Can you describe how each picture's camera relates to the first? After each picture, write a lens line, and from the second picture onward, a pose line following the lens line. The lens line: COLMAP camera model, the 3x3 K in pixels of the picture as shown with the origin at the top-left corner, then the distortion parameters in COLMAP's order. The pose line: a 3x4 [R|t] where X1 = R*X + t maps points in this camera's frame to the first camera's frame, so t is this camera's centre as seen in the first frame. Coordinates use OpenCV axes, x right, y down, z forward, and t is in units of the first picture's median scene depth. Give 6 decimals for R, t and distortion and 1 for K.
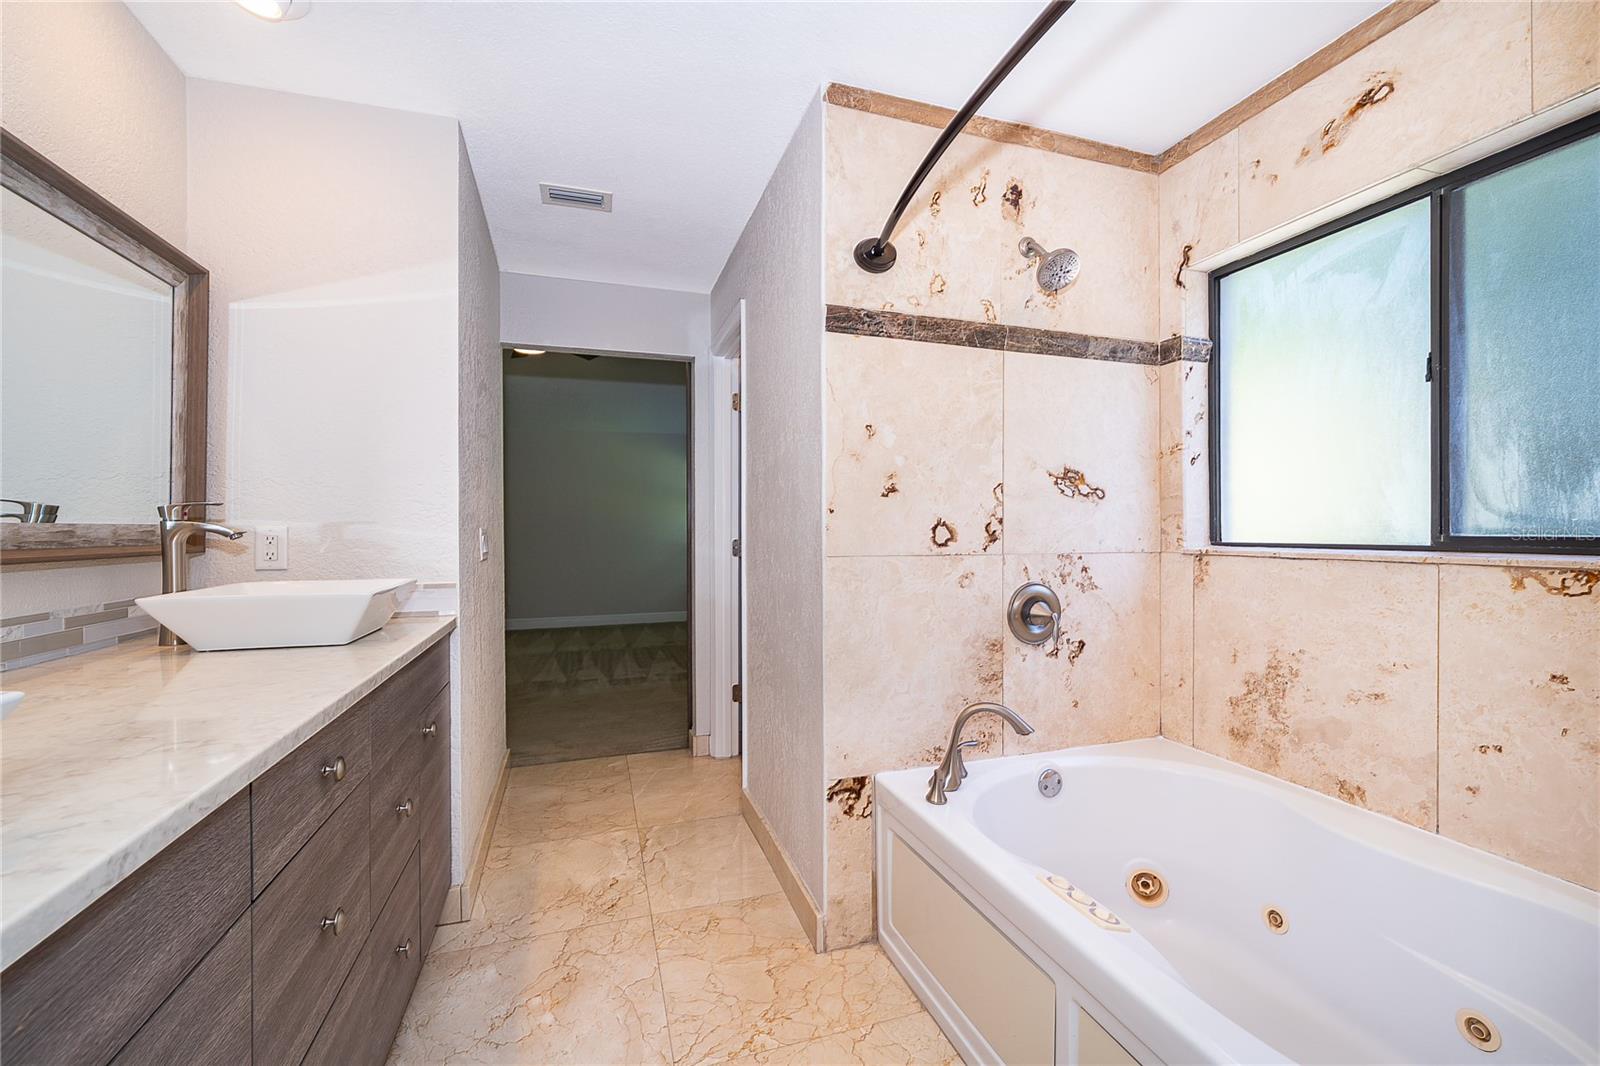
lens RADIAL K [[665.1, 0, 795.3], [0, 665.1, 524.4], [0, 0, 1]] dist [0.000543, -0.000096]
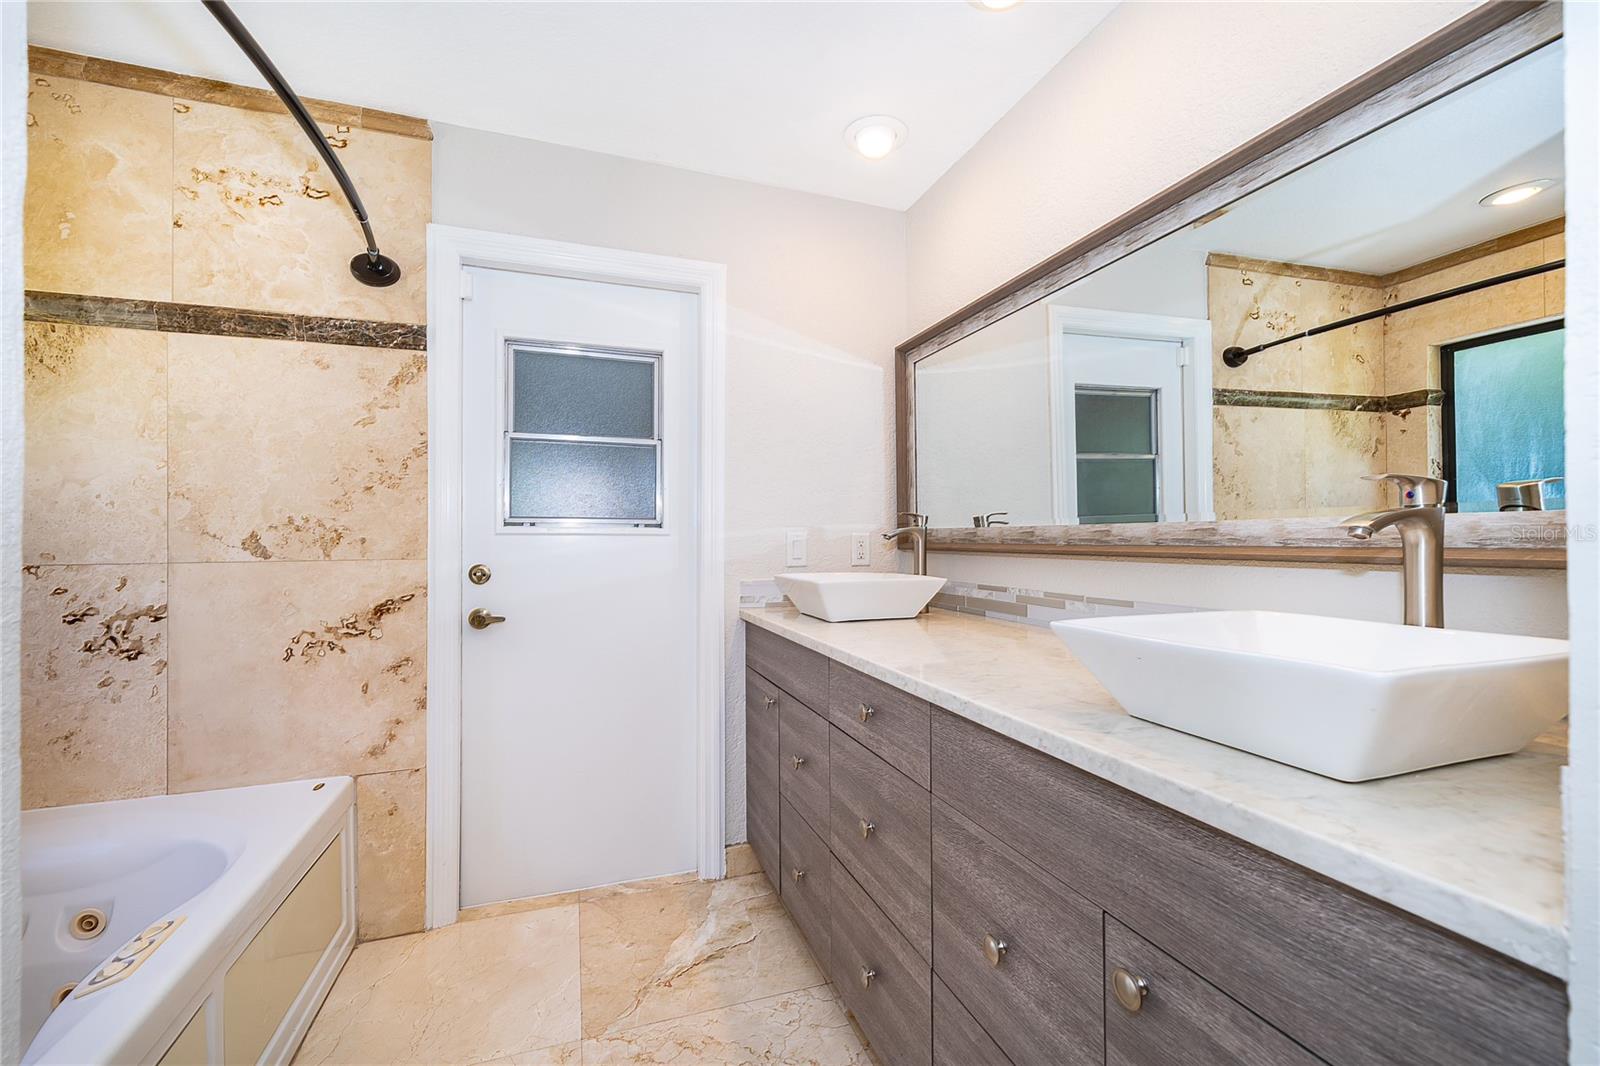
lens RADIAL K [[665.1, 0, 795.3], [0, 665.1, 524.4], [0, 0, 1]] dist [0.000543, -0.000096]
pose [[-0.999672, 0.018868, -0.017308, -0.563857], [0.019288, 0.999515, -0.024454, 0.018281], [0.016838, -0.024780, -0.999551, 2.185757]]
